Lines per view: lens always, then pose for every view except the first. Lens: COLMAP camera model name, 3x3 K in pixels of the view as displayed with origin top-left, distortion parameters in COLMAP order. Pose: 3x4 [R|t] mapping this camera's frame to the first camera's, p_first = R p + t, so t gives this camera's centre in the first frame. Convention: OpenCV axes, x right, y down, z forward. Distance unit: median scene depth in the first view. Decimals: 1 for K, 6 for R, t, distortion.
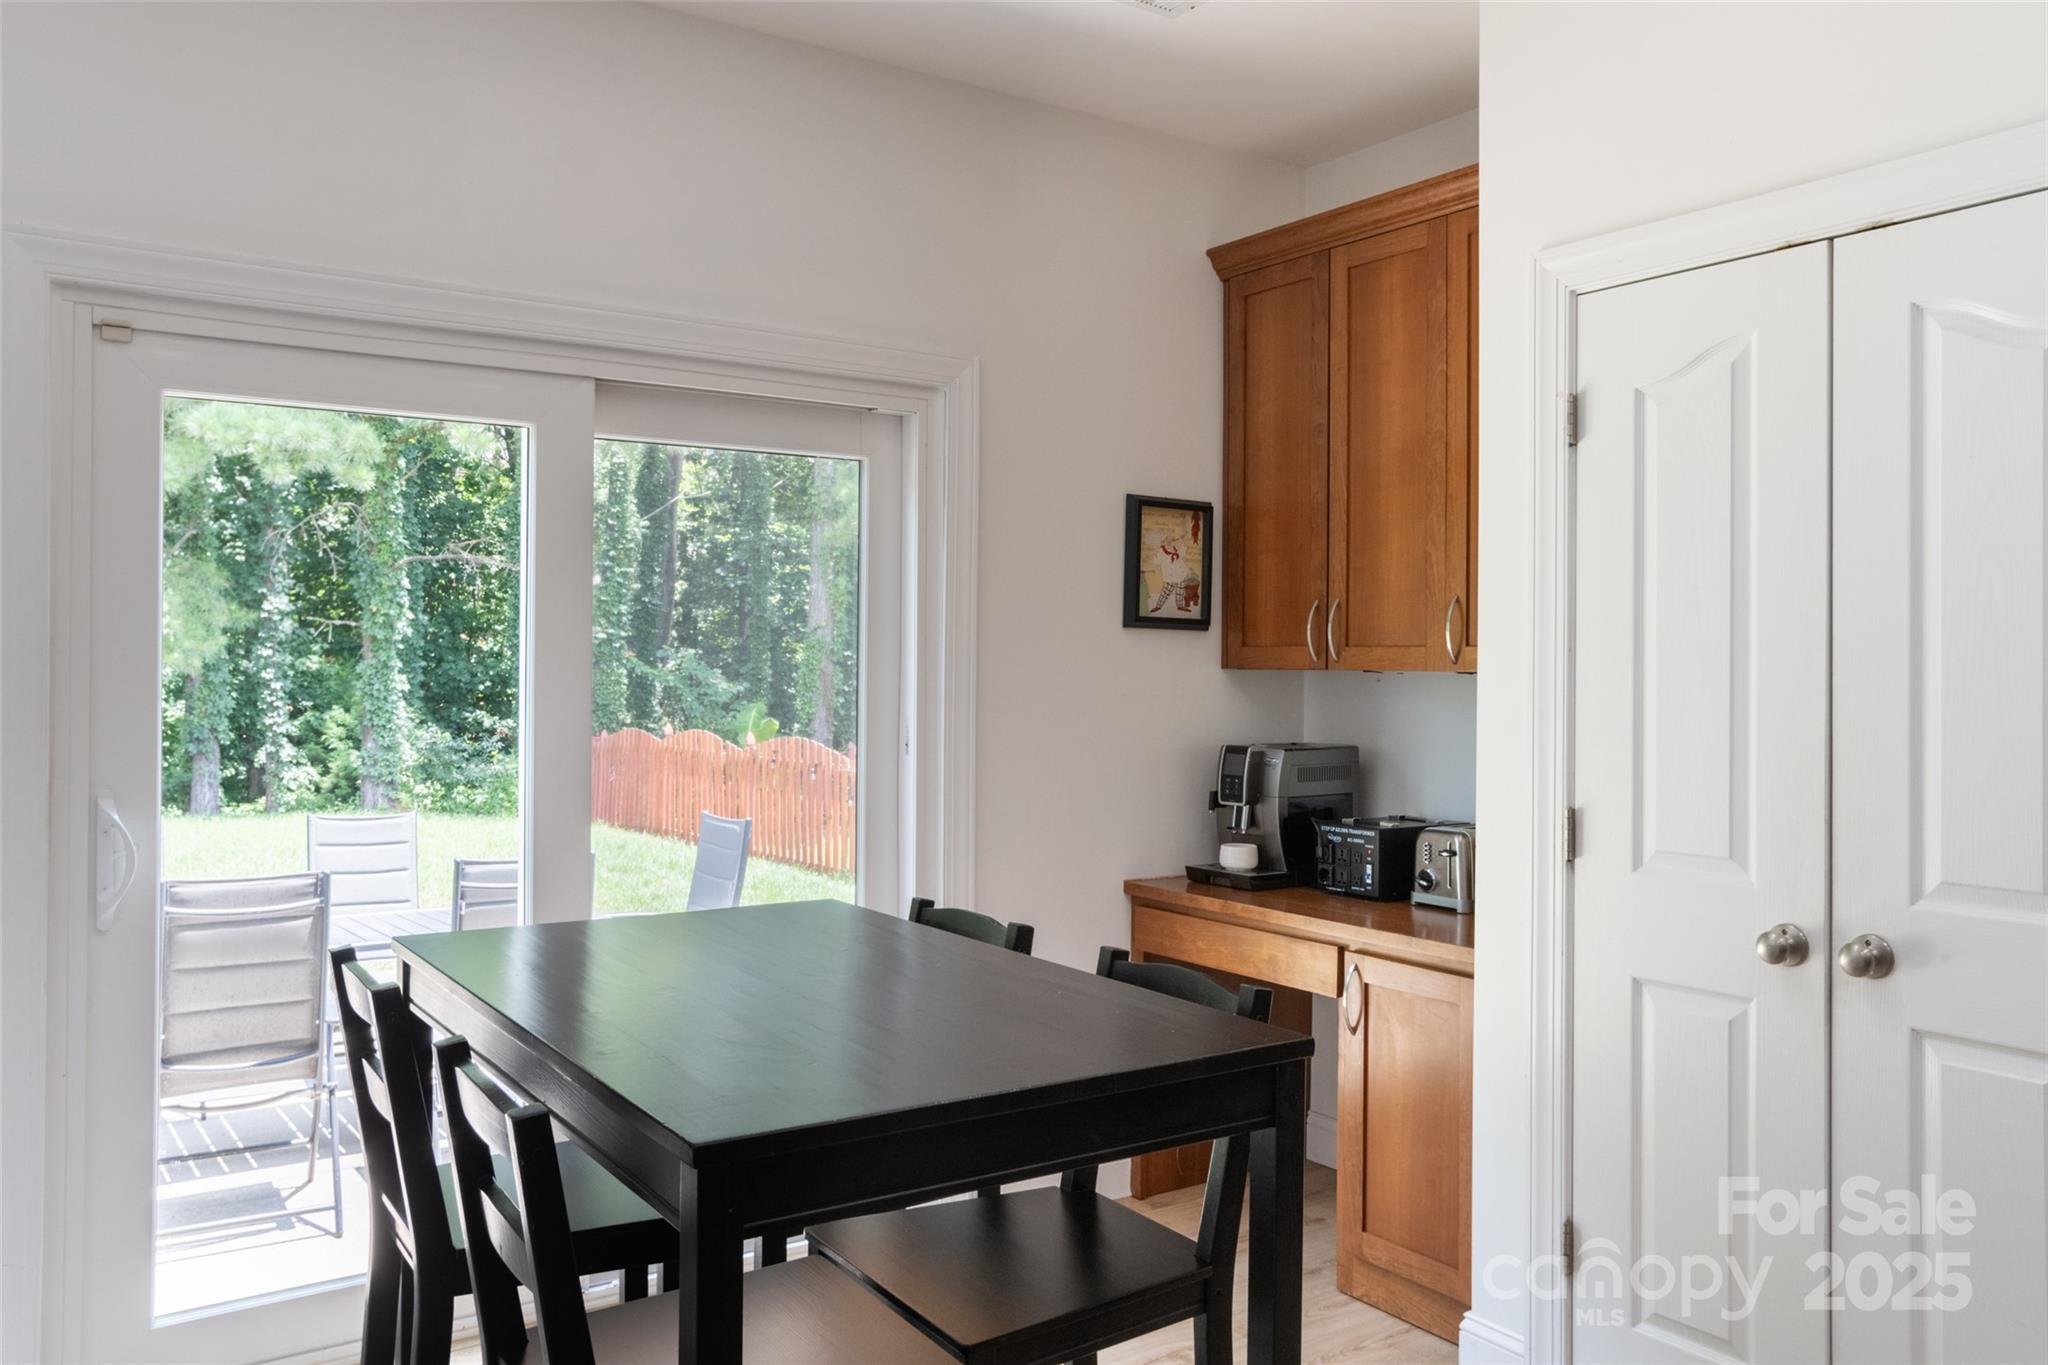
lens RADIAL K [[1562.7, 0, 1029.5], [0, 1562.7, 652.0], [0, 0, 1]] dist [-0.033335, 0.002505]
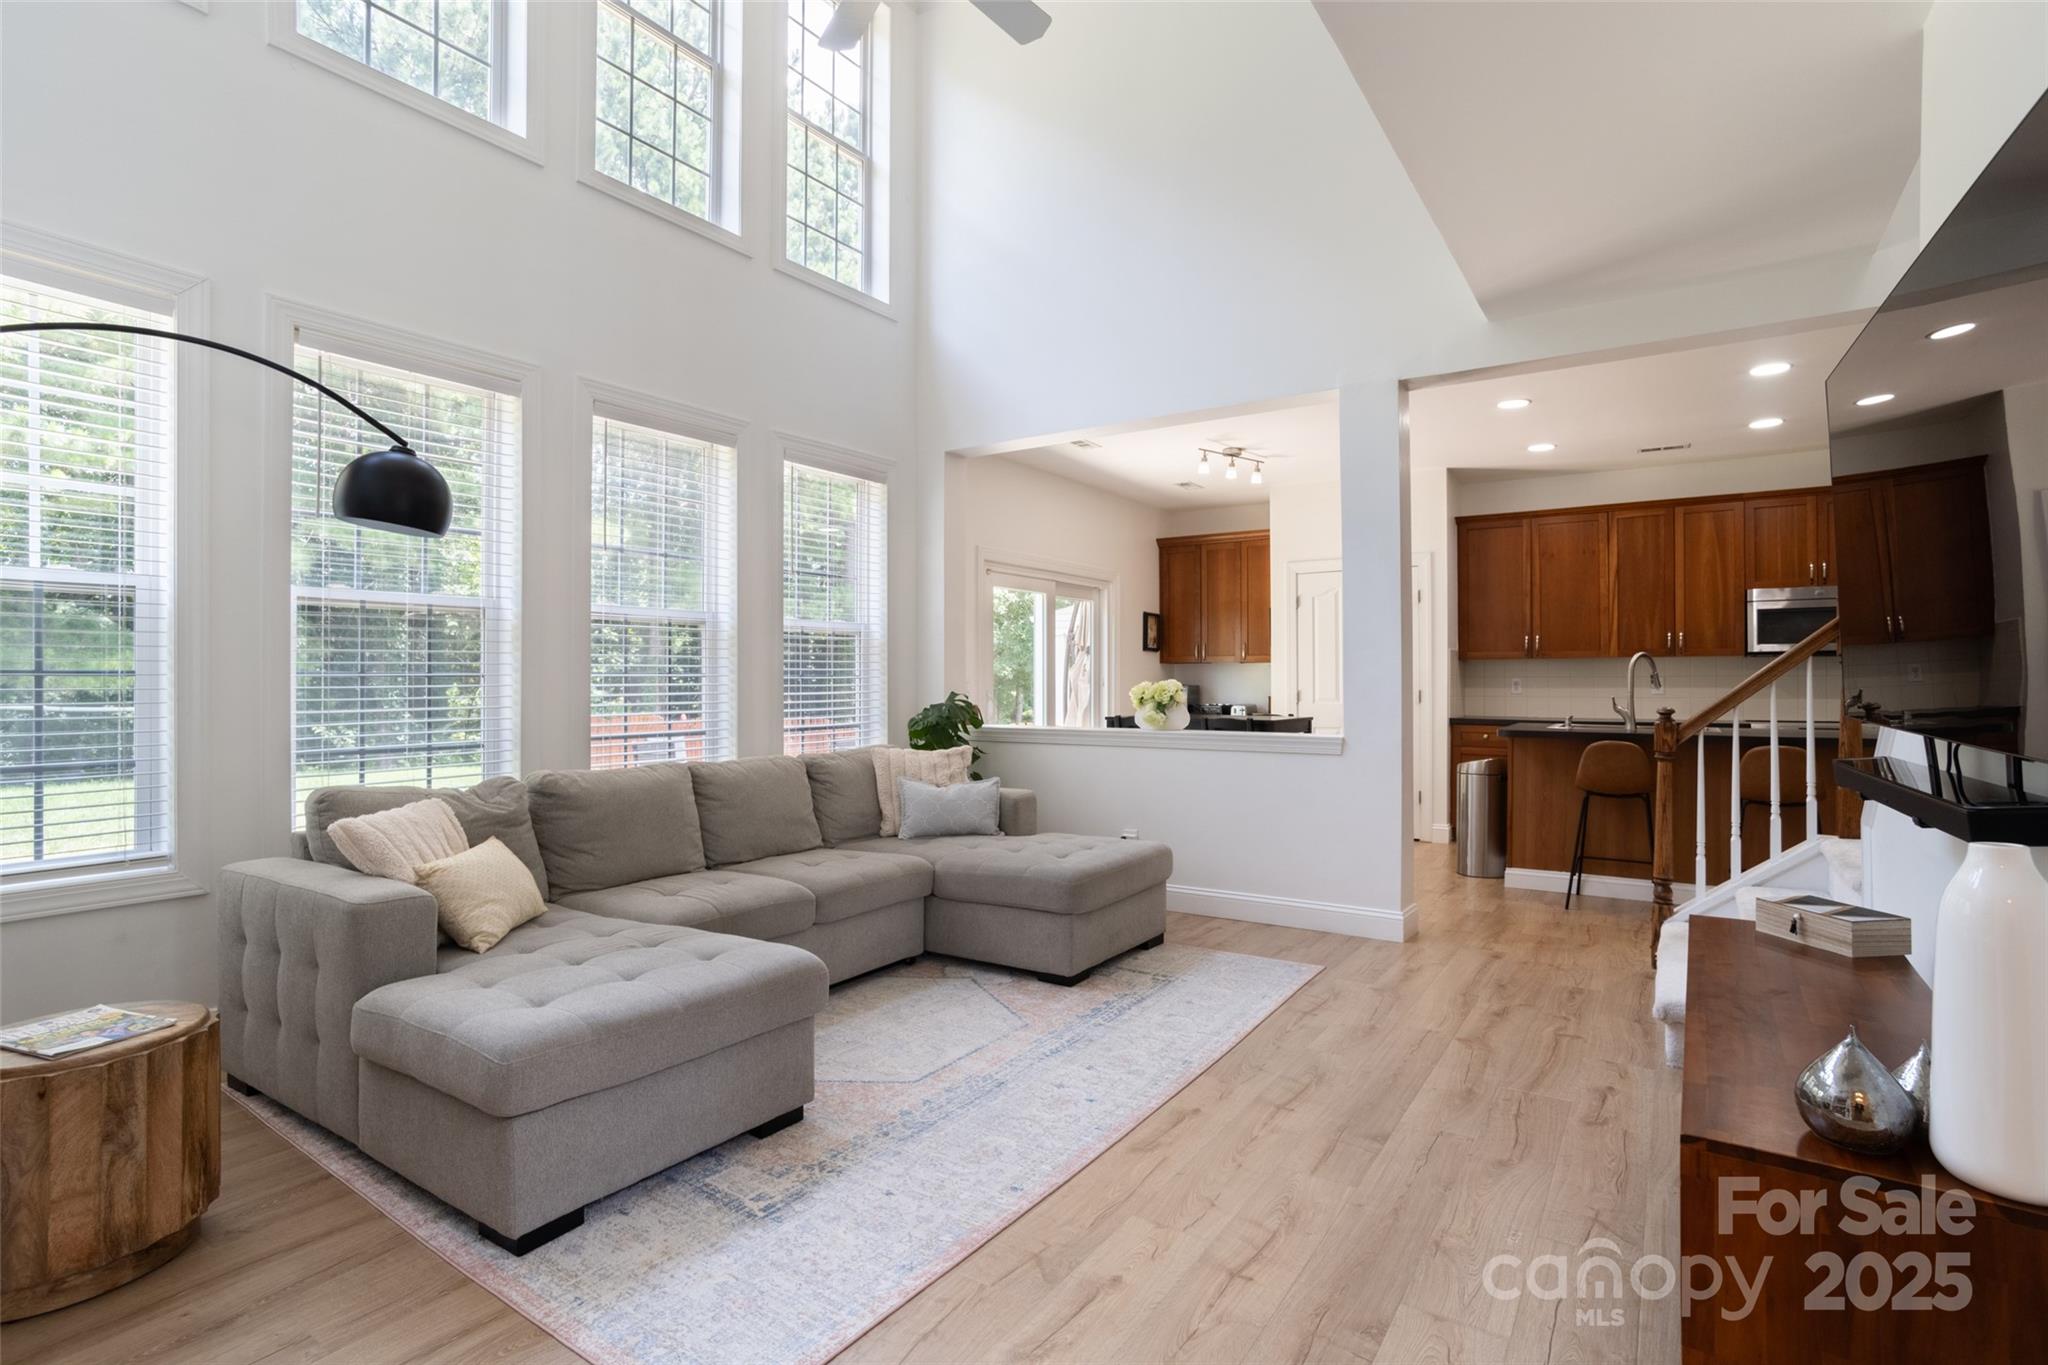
lens RADIAL K [[995.2, 0, 1024.0], [0, 995.2, 682.5], [0, 0, 1]] dist [-0.072251, 0.047960]
pose [[0.931770, -0.008373, 0.362953, -0.936168], [0.005830, 0.999950, 0.008099, 0.033739], [-0.363002, -0.005430, 0.931772, -0.894619]]
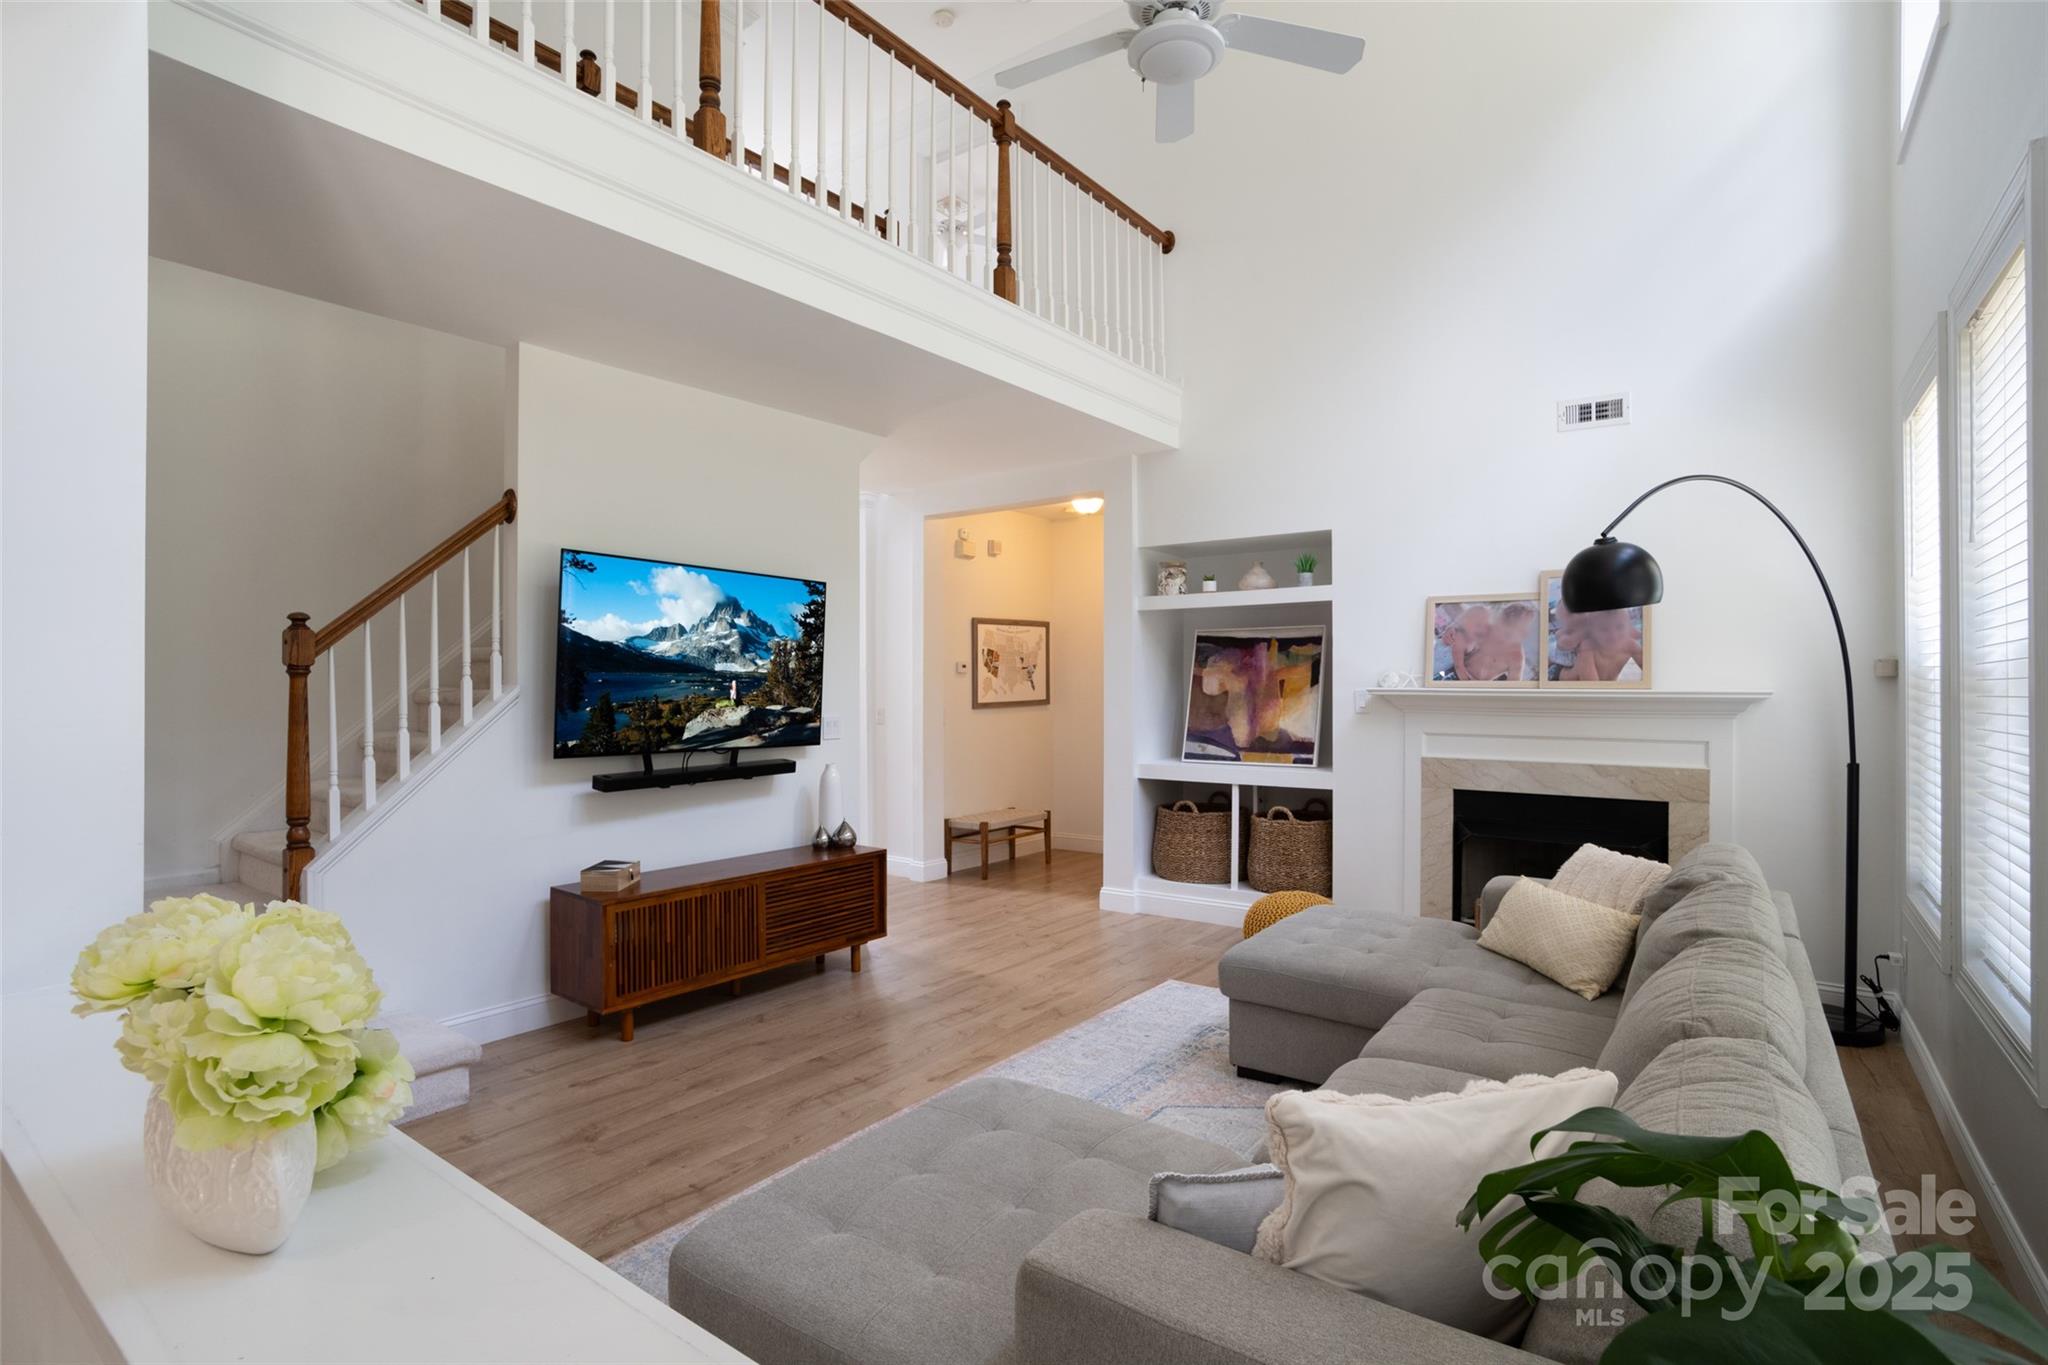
lens RADIAL K [[995.2, 0, 1024.0], [0, 995.2, 682.5], [0, 0, 1]] dist [-0.072251, 0.047960]
pose [[-0.947243, -0.005148, -0.320474, -0.402623], [-0.002376, 0.999956, -0.009041, -0.003431], [0.320507, -0.007803, -0.947214, 0.480320]]
